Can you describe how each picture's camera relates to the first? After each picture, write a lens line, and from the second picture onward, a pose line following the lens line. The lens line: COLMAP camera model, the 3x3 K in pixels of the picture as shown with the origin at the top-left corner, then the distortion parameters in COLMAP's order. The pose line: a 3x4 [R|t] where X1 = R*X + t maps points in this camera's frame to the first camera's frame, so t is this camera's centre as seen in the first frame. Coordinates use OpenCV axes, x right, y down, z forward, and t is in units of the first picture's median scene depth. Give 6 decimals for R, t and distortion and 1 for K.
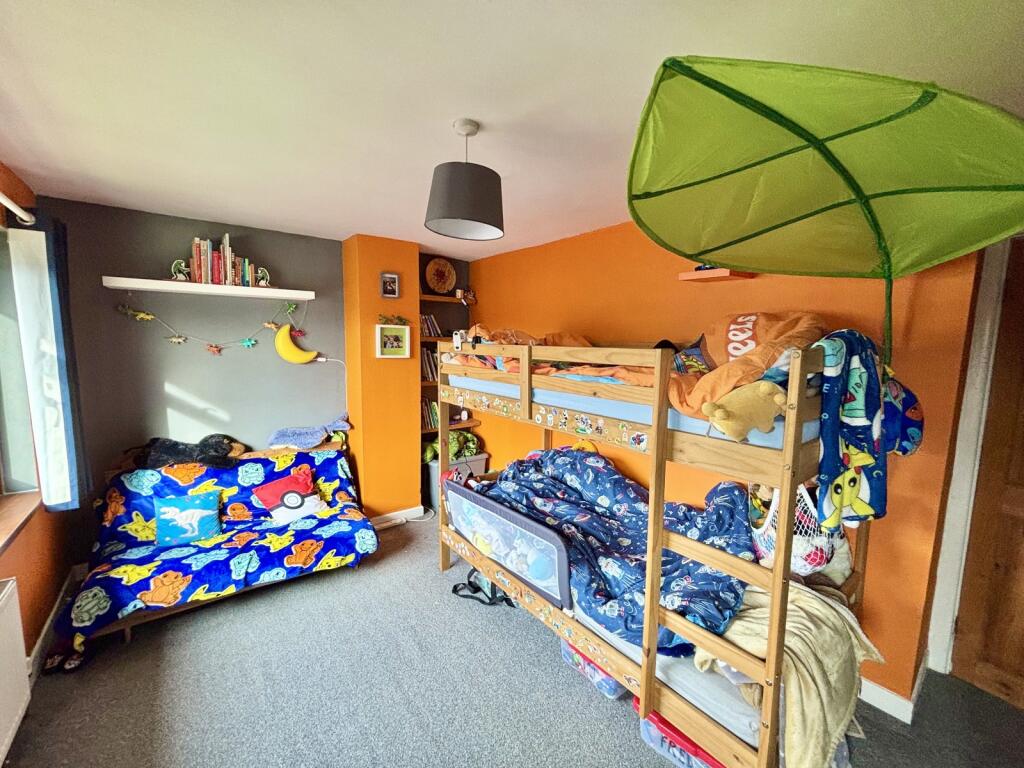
lens RADIAL K [[409.5, 0, 511.0], [0, 409.5, 383.2], [0, 0, 1]] dist [-0.000688, 0.000146]
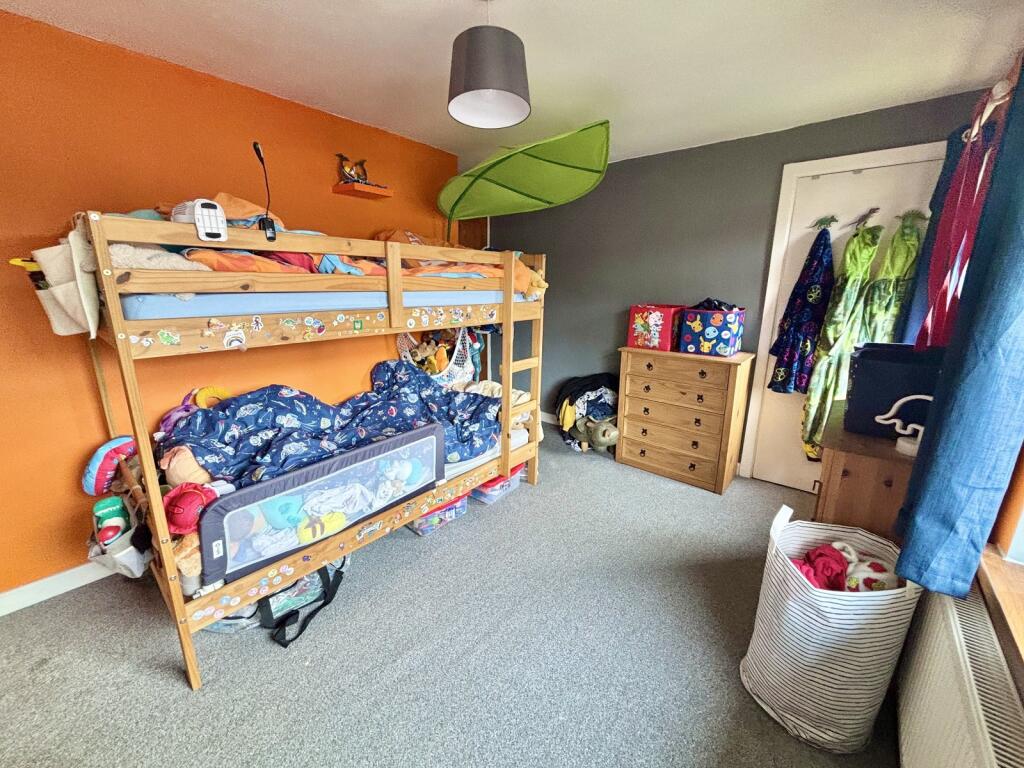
lens RADIAL K [[409.5, 0, 511.0], [0, 409.5, 383.2], [0, 0, 1]] dist [-0.000688, 0.000146]
pose [[-0.186676, -0.254585, 0.948862, -0.818333], [0.088730, 0.957523, 0.274365, -0.019103], [-0.978406, 0.135410, -0.156157, 0.827098]]
